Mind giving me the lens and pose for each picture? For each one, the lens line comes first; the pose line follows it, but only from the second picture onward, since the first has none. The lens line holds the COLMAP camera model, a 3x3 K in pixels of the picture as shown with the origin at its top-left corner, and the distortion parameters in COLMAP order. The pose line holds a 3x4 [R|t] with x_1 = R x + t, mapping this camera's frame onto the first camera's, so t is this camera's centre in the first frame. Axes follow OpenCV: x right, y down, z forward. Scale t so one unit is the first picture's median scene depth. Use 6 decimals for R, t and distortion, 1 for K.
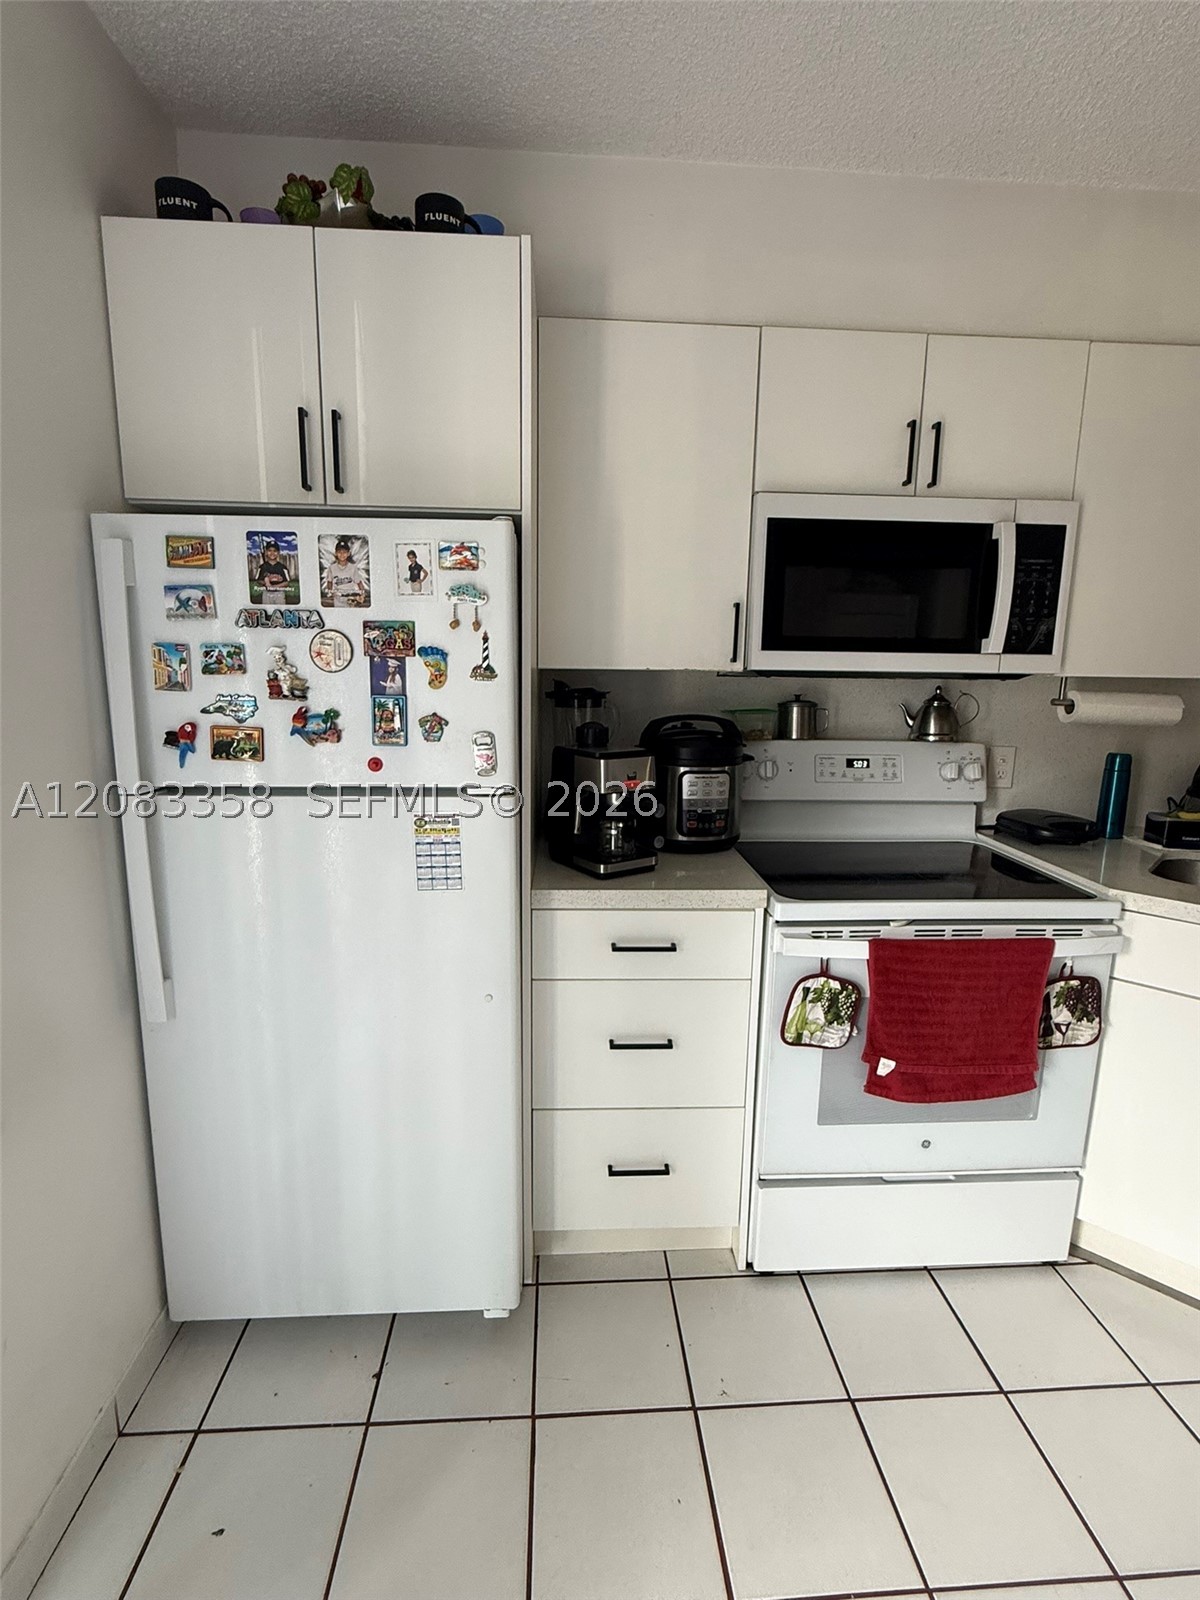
lens RADIAL K [[757.6, 0, 600.9], [0, 757.6, 796.6], [0, 0, 1]] dist [0.000478, 0.000083]
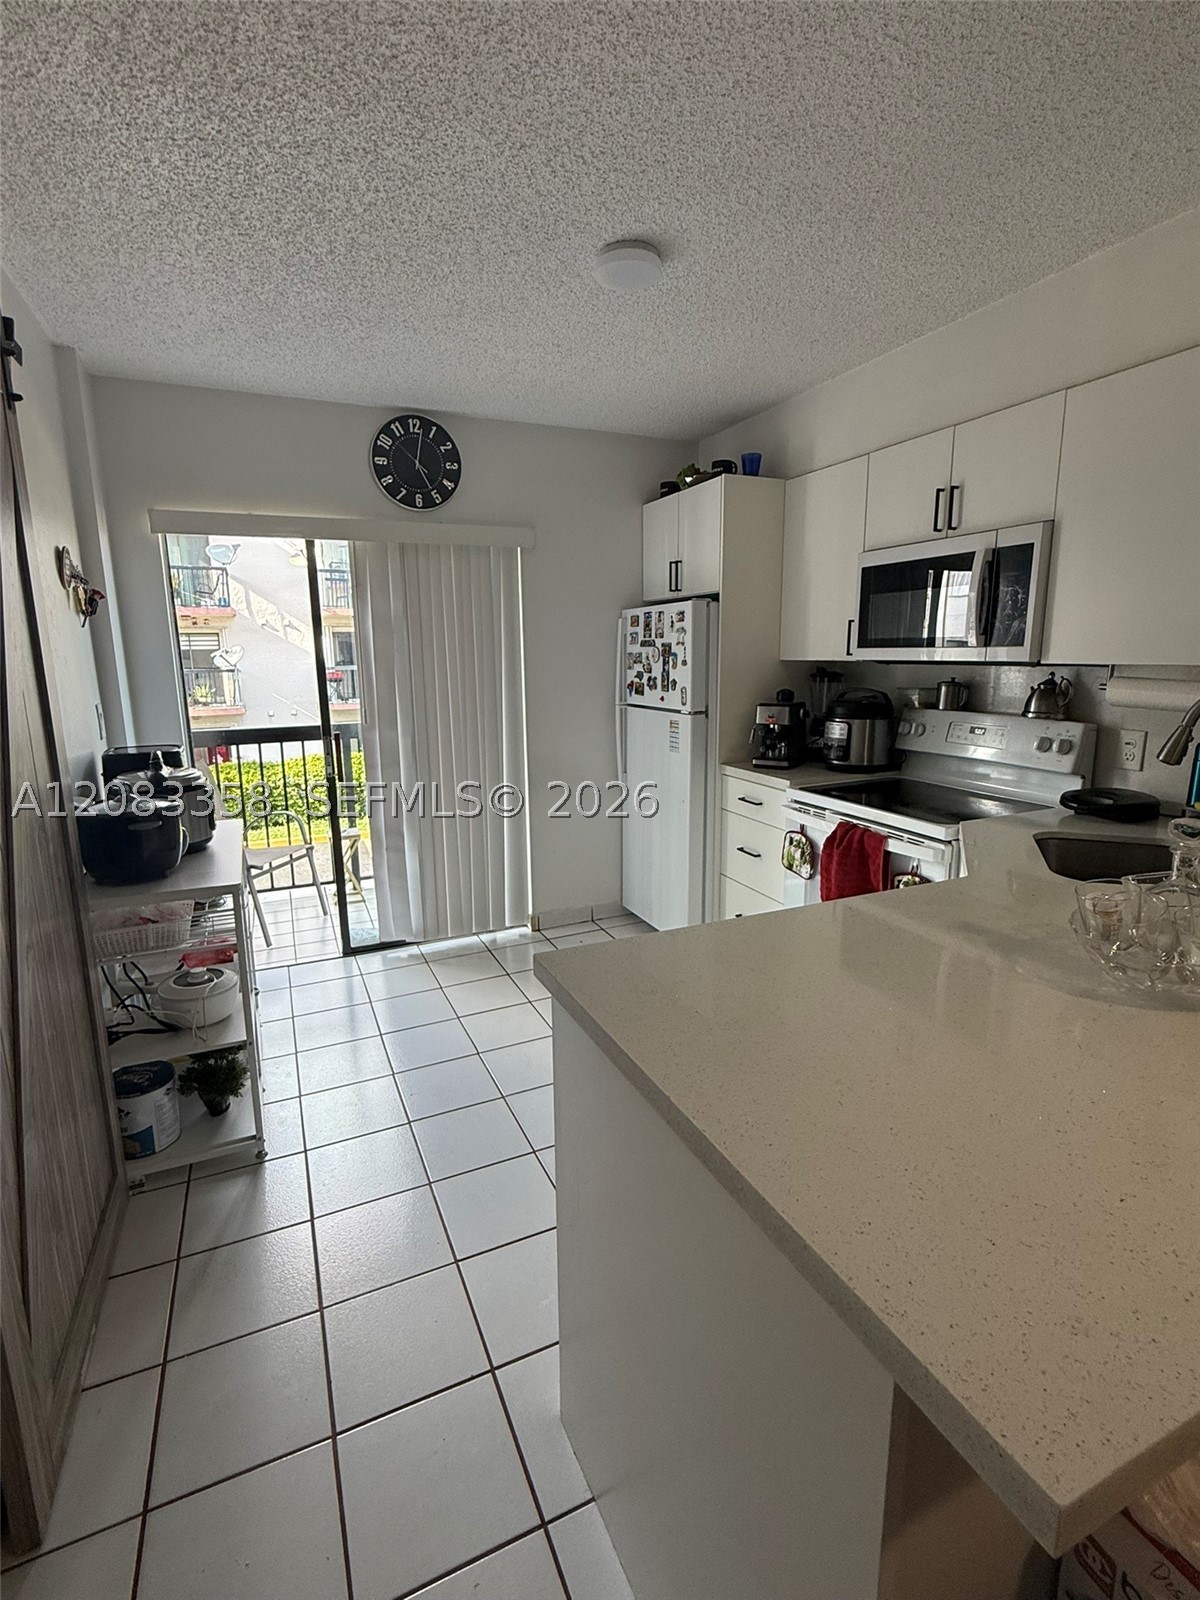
lens RADIAL K [[757.6, 0, 601.4], [0, 757.6, 798.3], [0, 0, 1]] dist [0.000478, 0.000083]
pose [[0.351509, 0.160942, -0.922247, 1.656562], [-0.147495, 0.982330, 0.115210, 0.019268], [0.924493, 0.095530, 0.369036, -0.087450]]
